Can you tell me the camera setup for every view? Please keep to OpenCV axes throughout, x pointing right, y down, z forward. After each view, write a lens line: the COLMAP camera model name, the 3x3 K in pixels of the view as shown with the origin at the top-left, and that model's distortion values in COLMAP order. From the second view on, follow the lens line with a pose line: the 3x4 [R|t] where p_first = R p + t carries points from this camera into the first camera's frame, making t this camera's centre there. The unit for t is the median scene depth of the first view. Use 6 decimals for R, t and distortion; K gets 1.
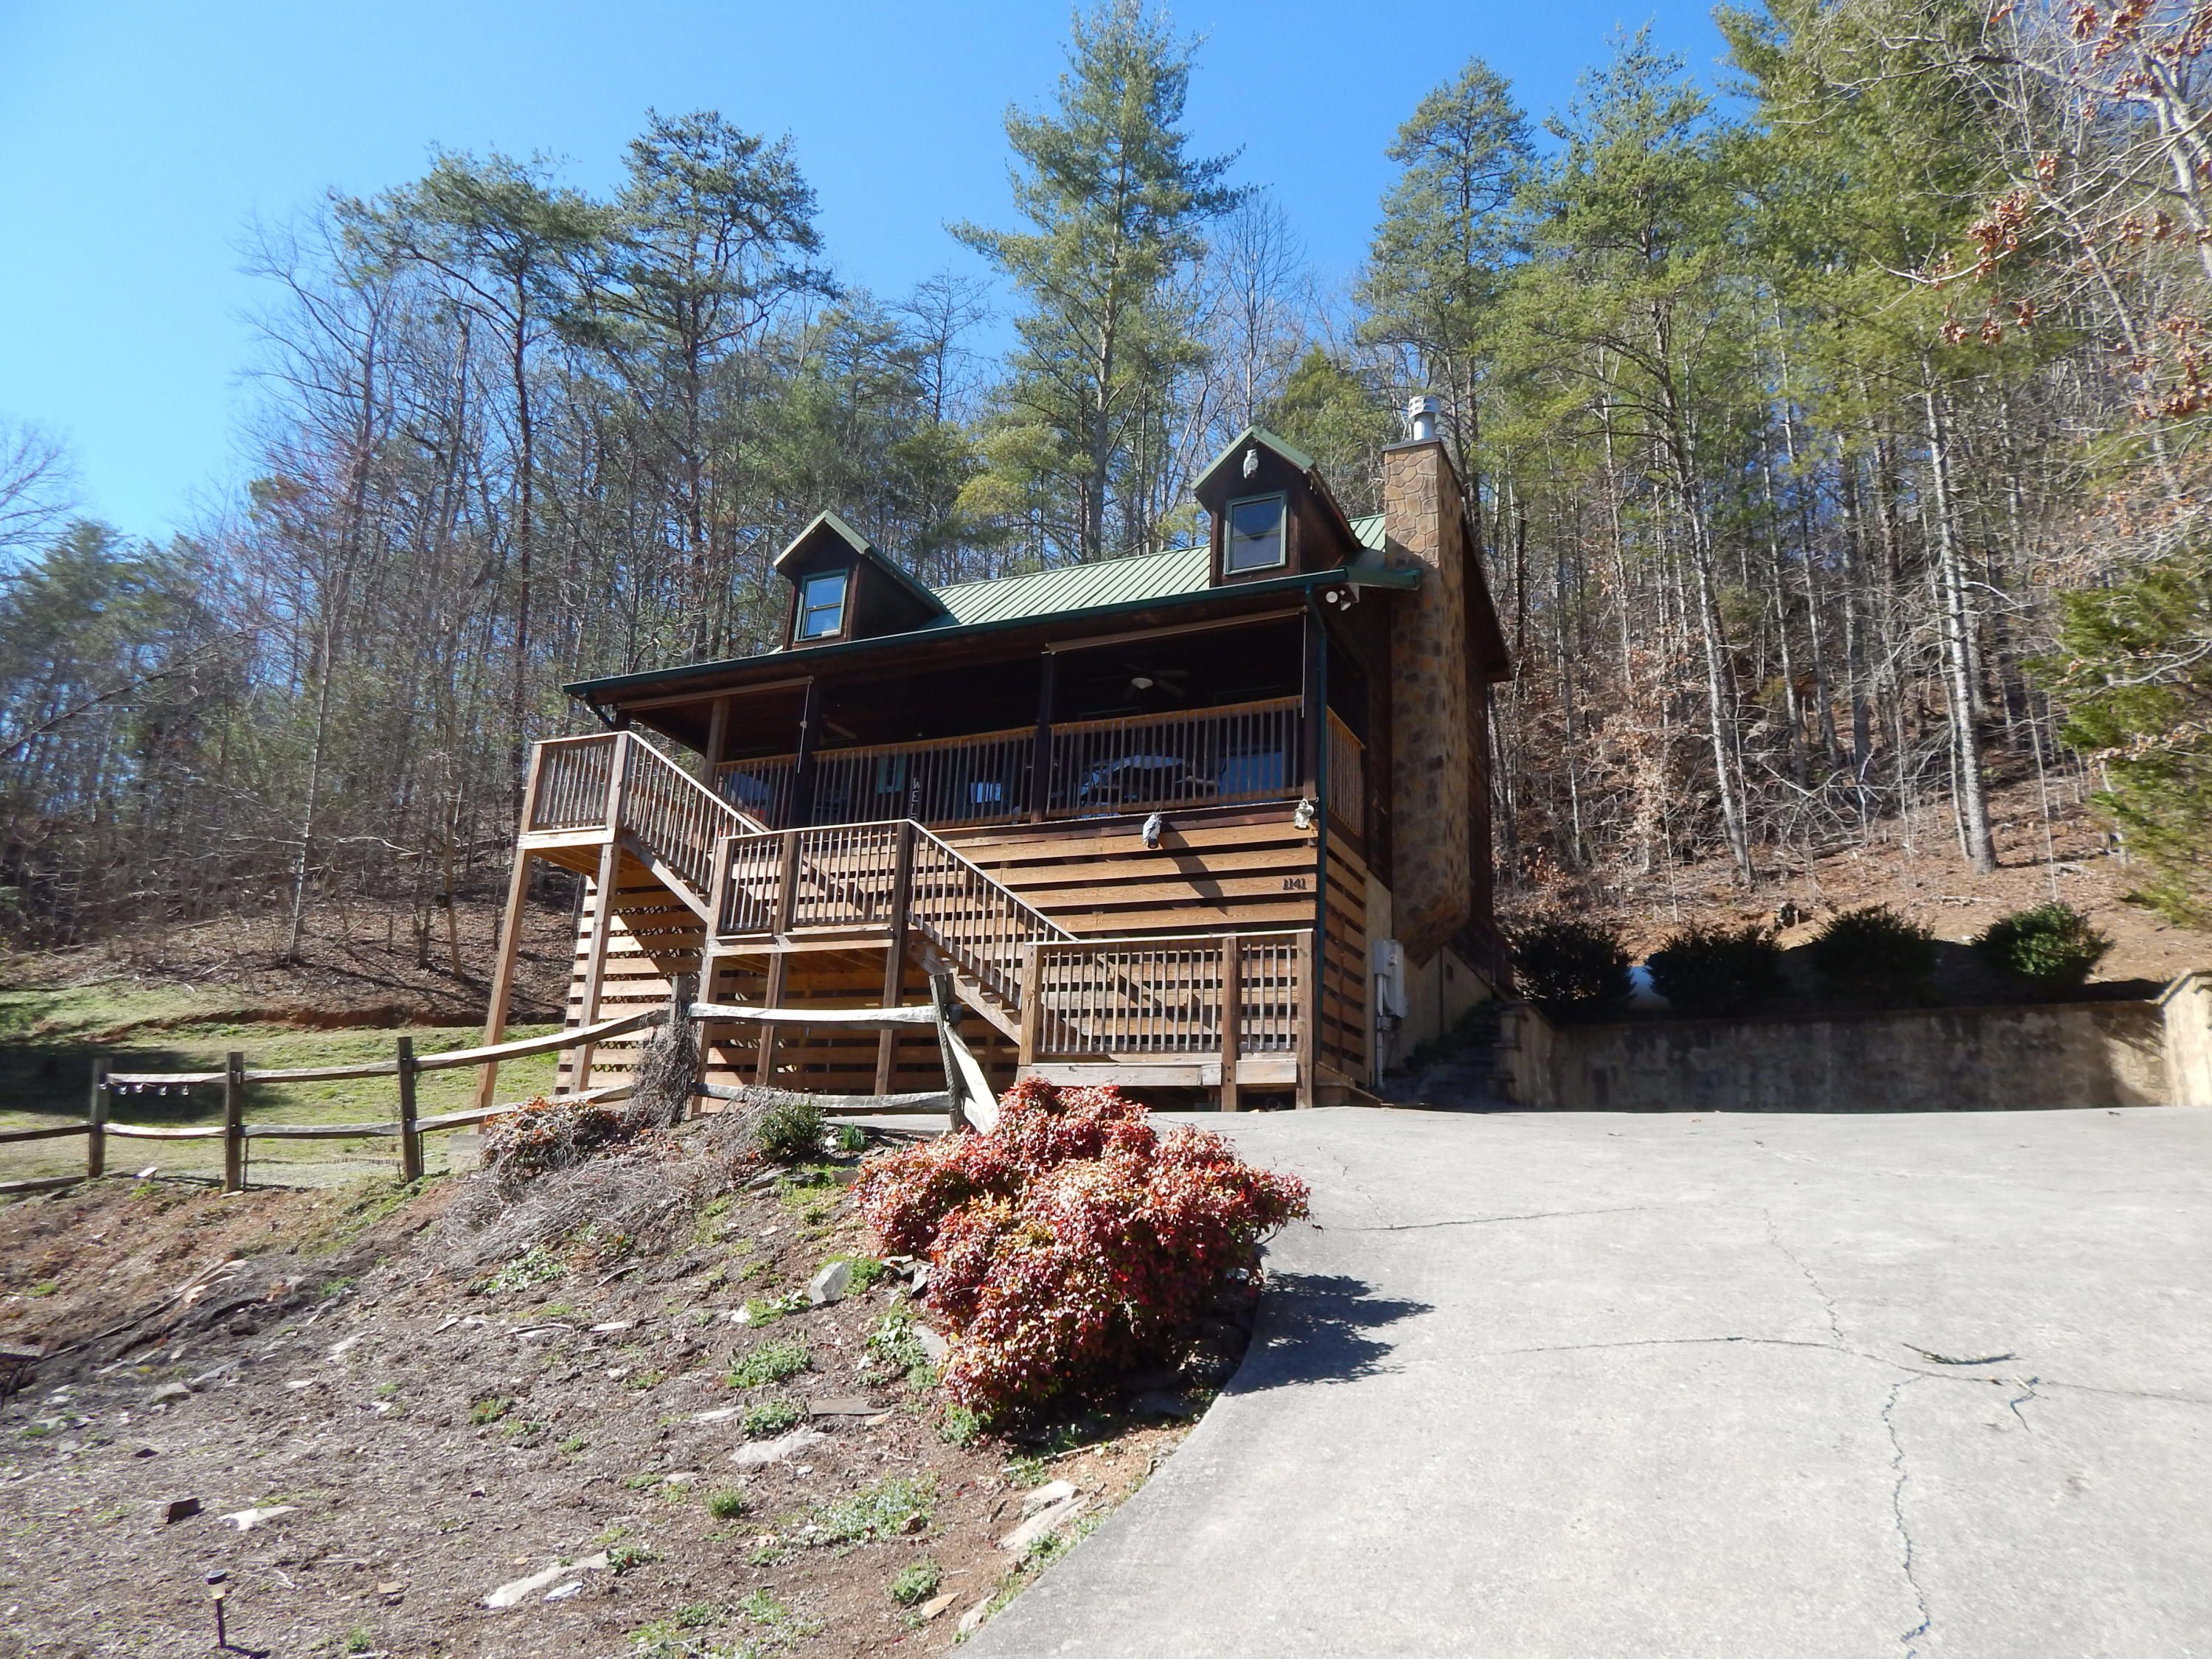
lens RADIAL K [[1456.5, 0, 1114.1], [0, 1456.5, 825.3], [0, 0, 1]] dist [0.007291, -0.013272]
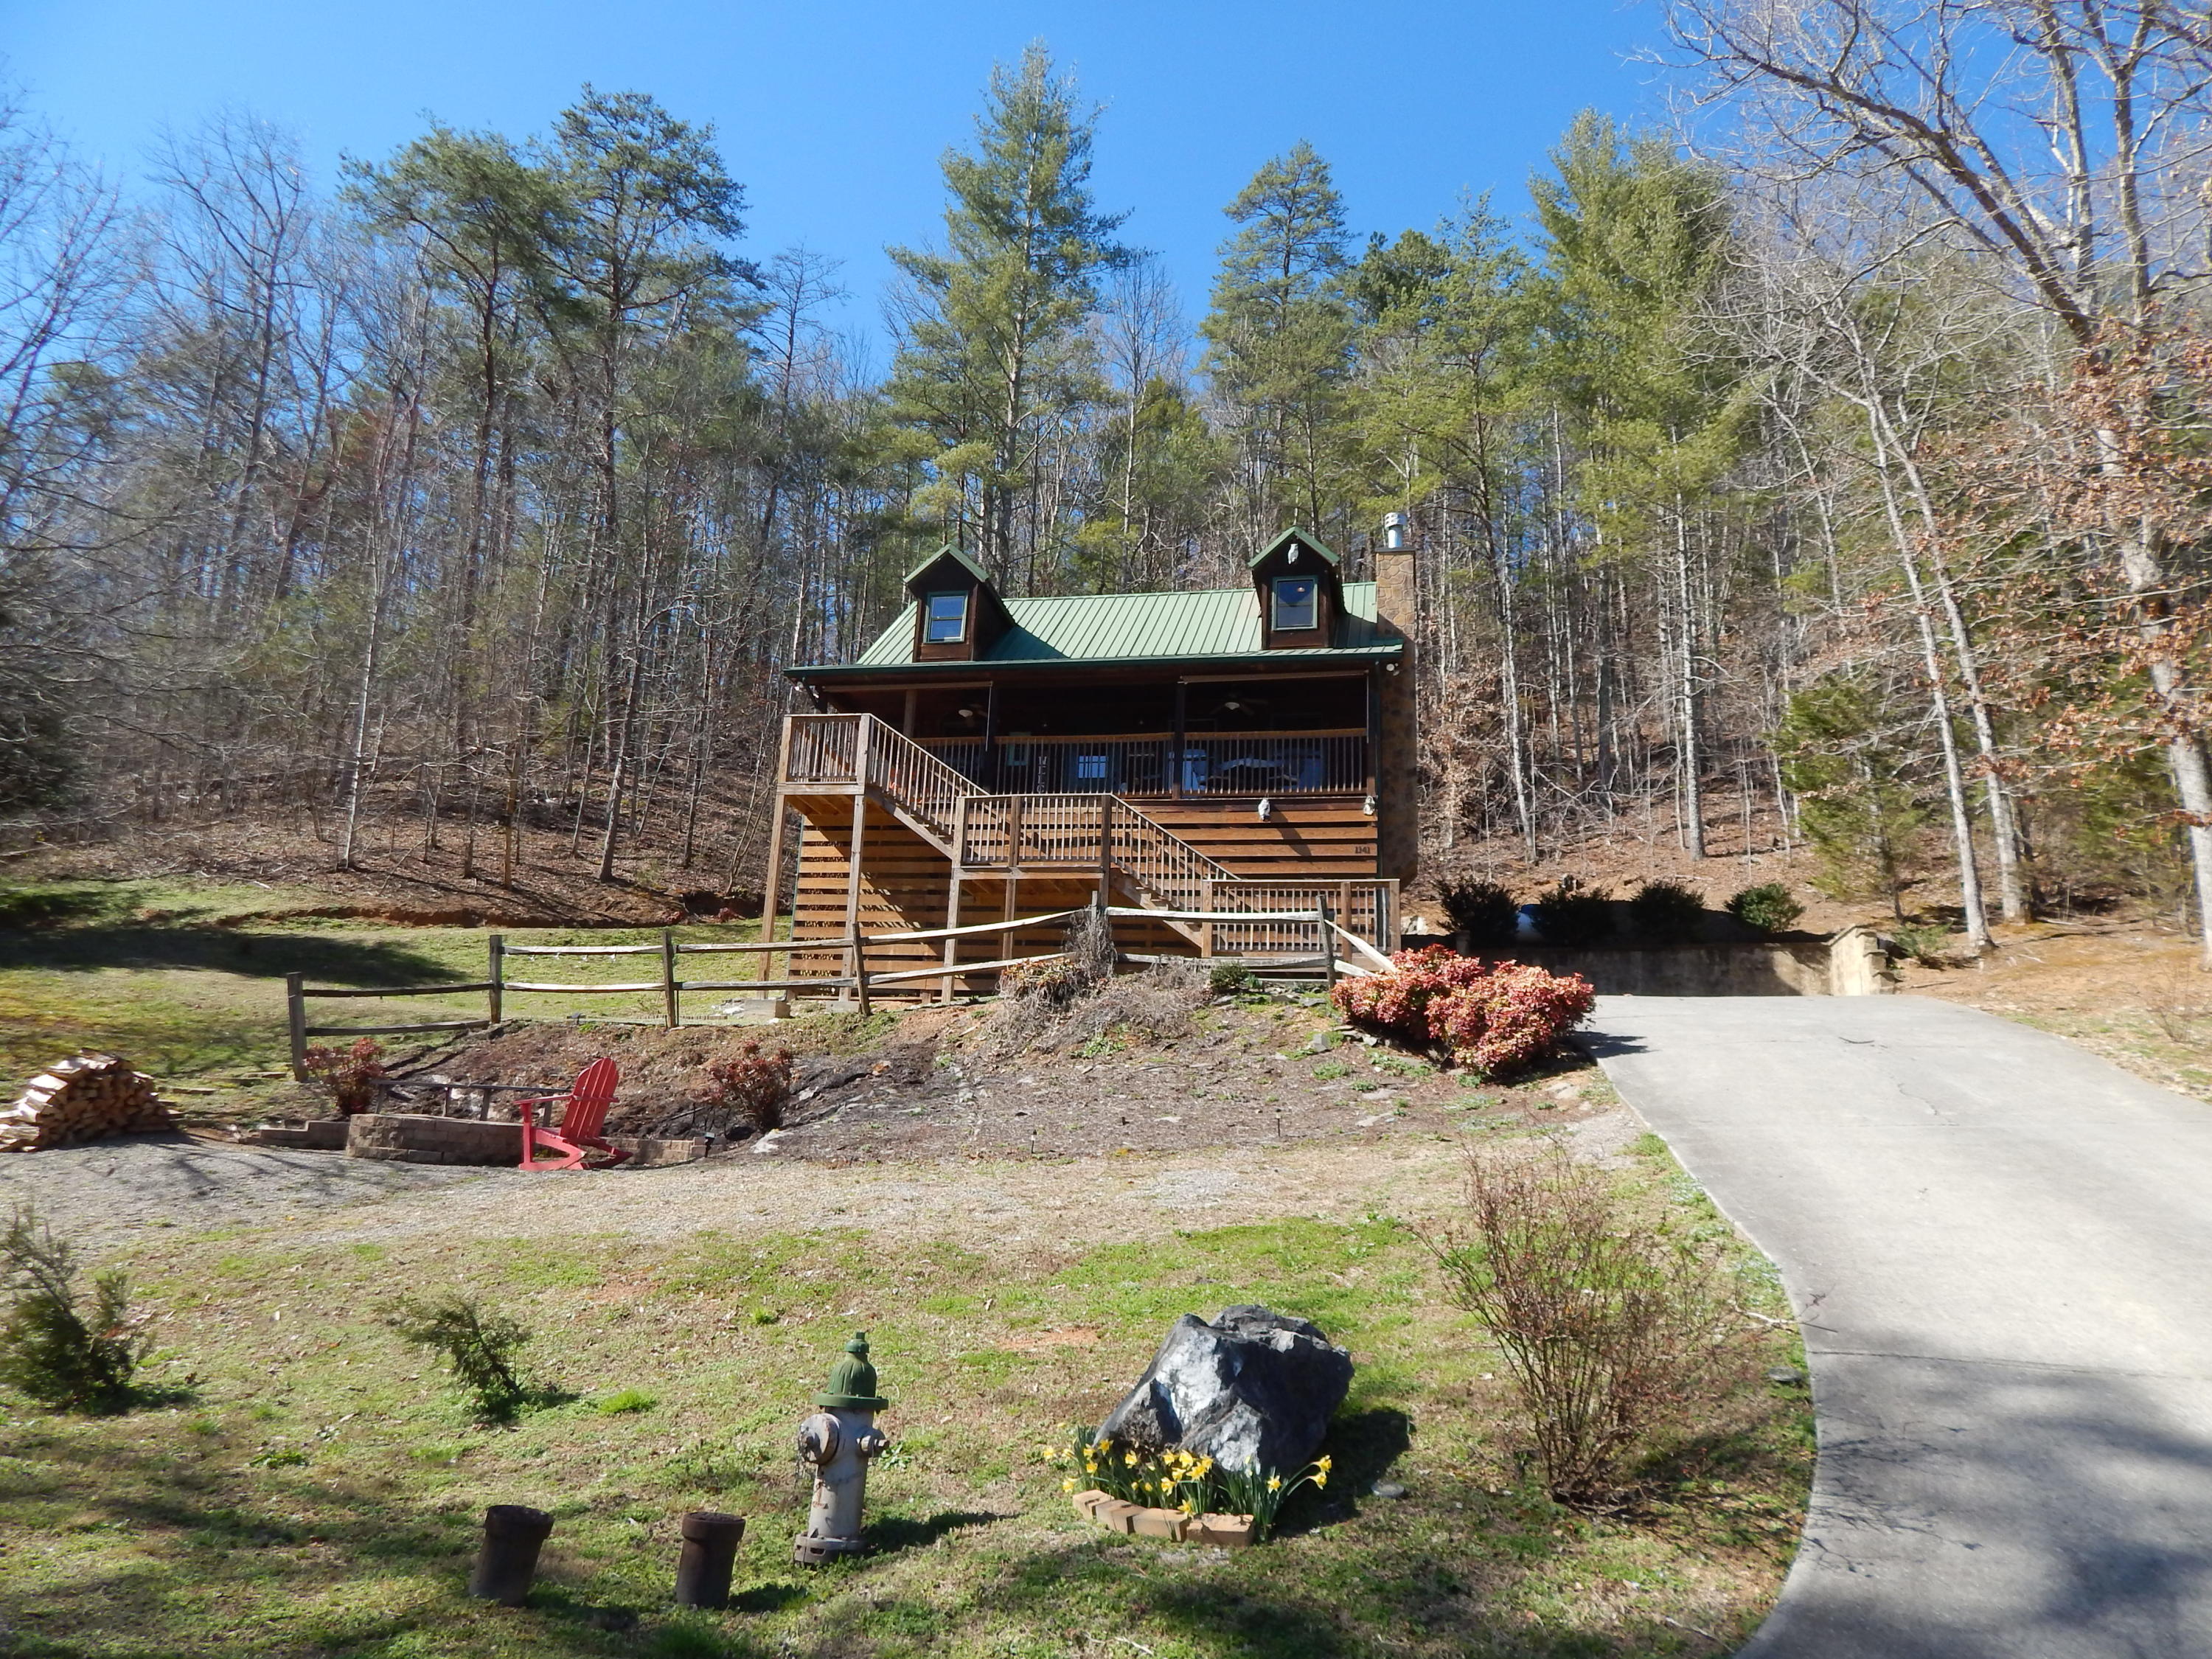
lens RADIAL K [[1456.5, 0, 1110.3], [0, 1456.5, 827.5], [0, 0, 1]] dist [0.007291, -0.013272]
pose [[0.973295, 0.051977, 0.223596, -0.332033], [-0.060655, 0.997642, 0.032116, -0.012098], [-0.221399, -0.044821, 0.974153, -0.317382]]
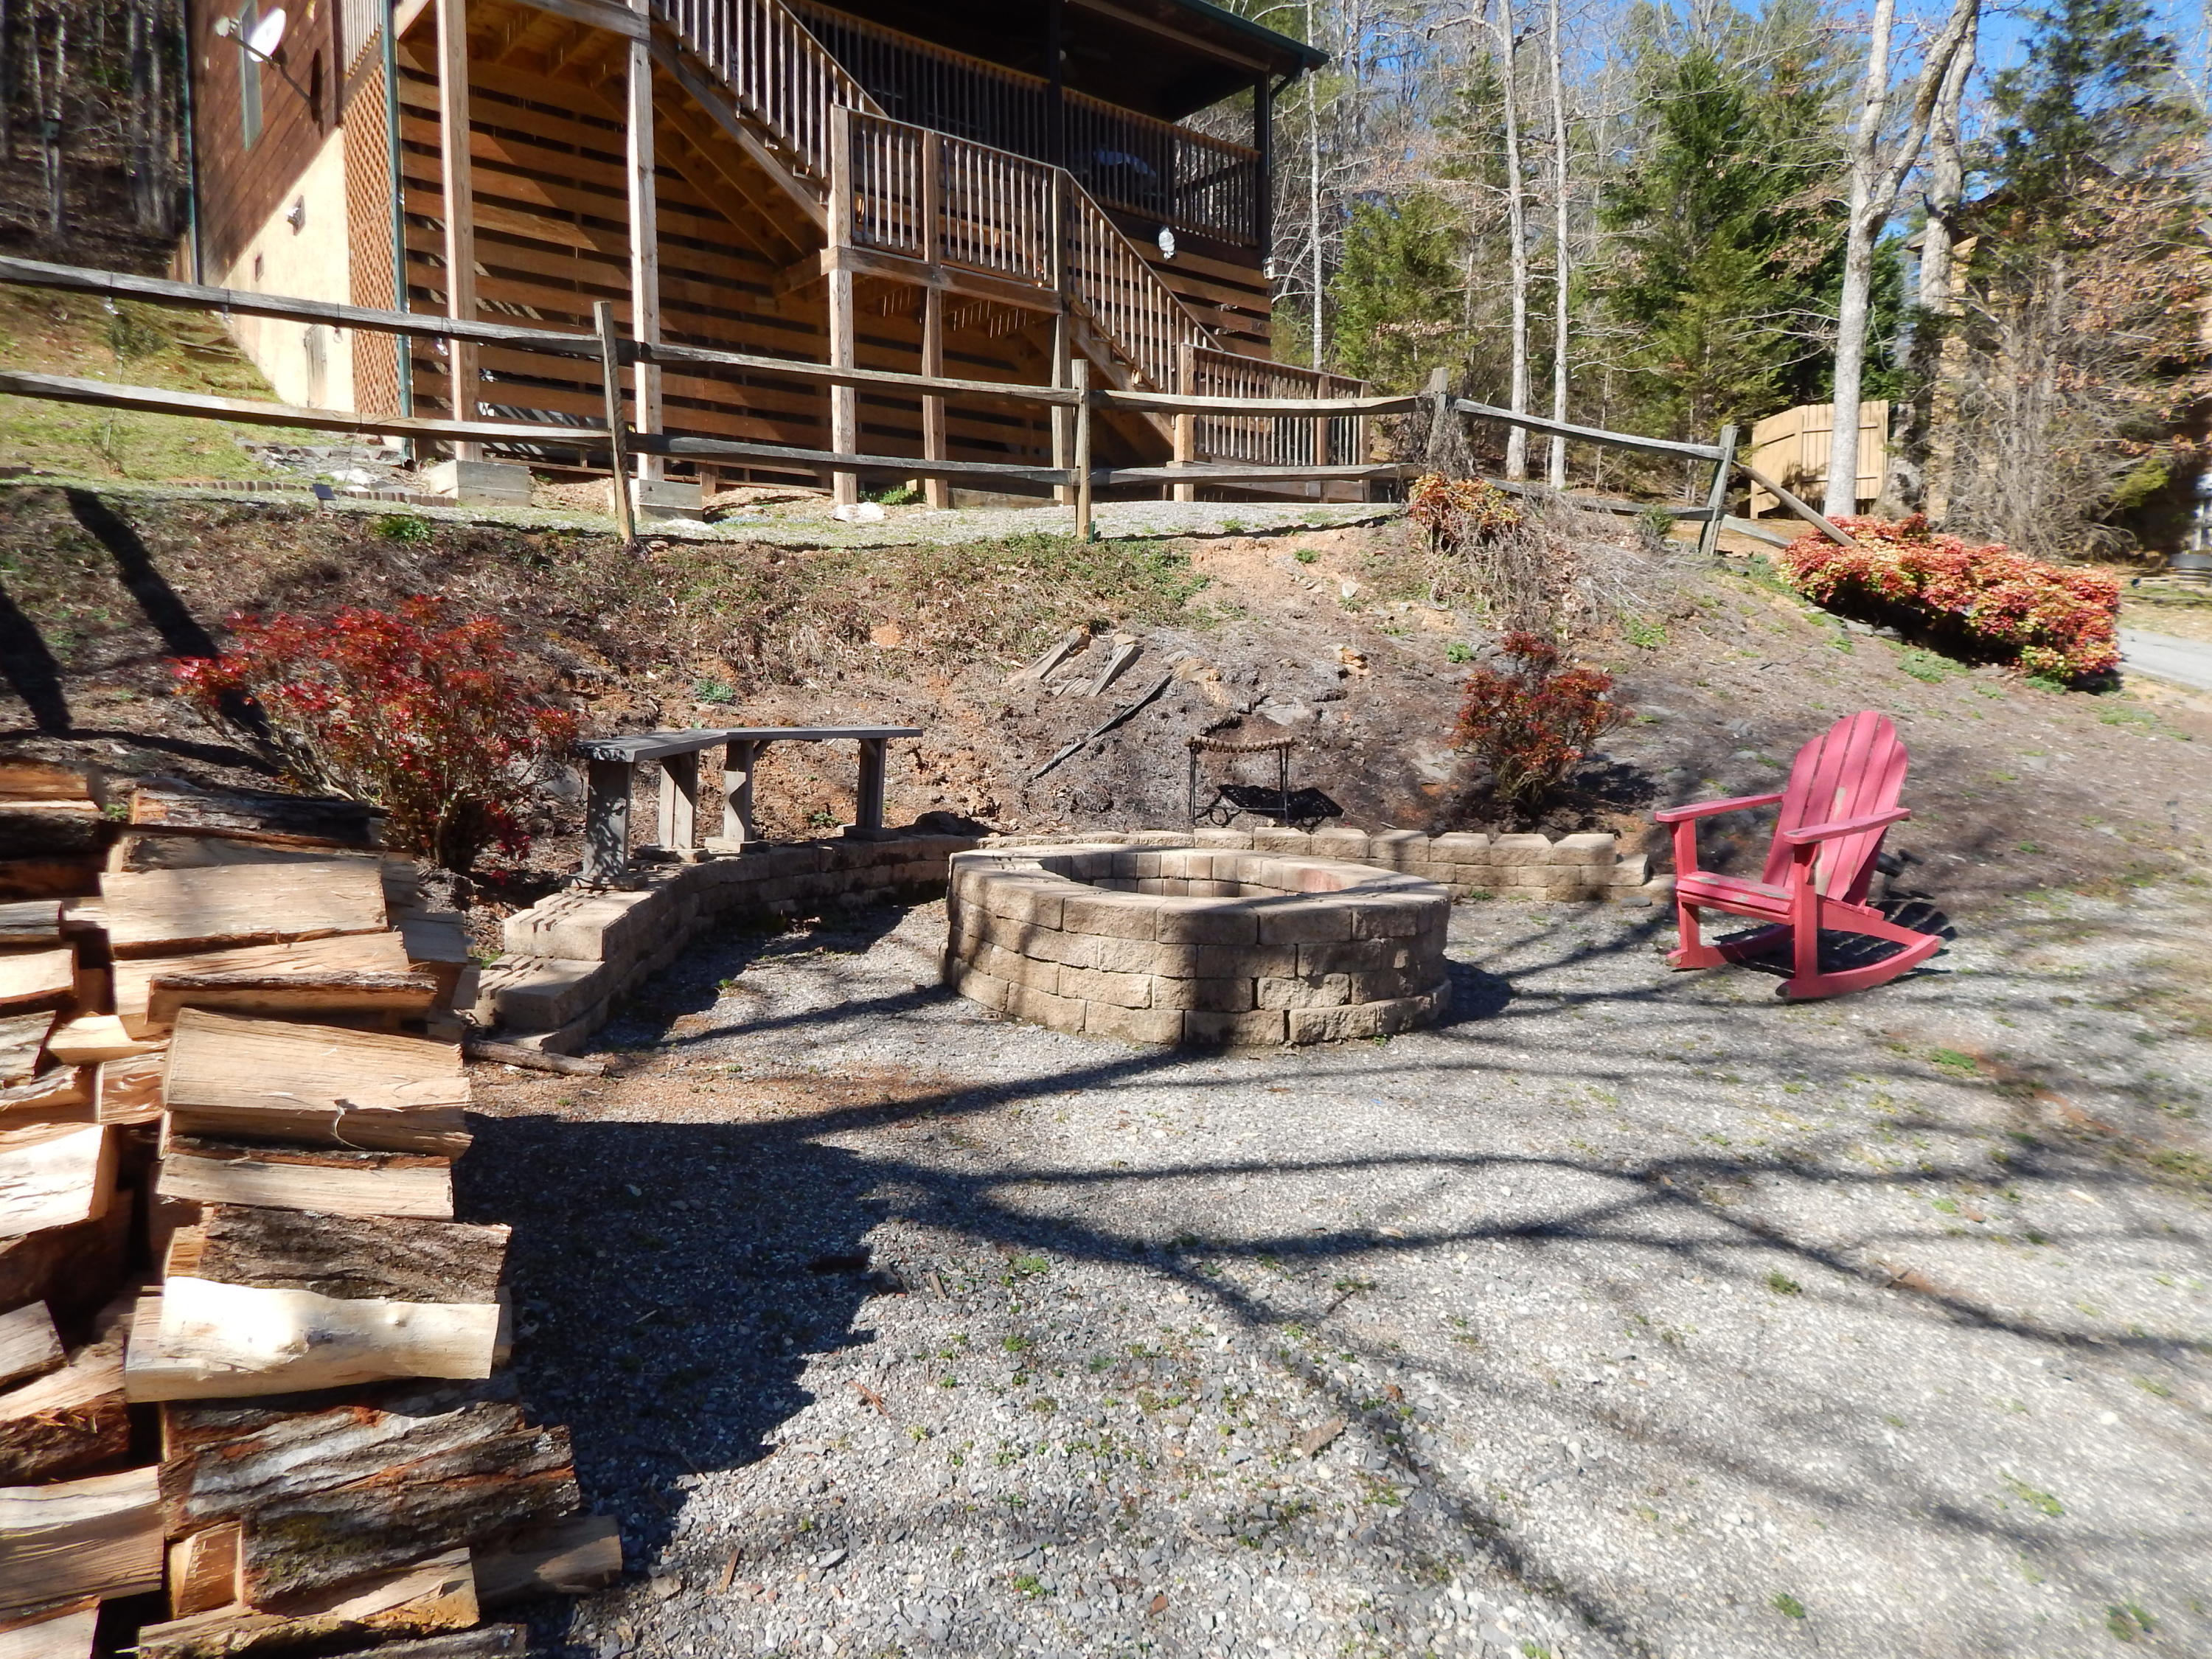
lens RADIAL K [[1456.5, 0, 1114.8], [0, 1456.5, 822.4], [0, 0, 1]] dist [0.007291, -0.013272]
pose [[0.427130, -0.124731, 0.895546, -0.700968], [-0.233654, 0.941573, 0.242583, 0.106983], [-0.873479, -0.312862, 0.373030, 0.355512]]
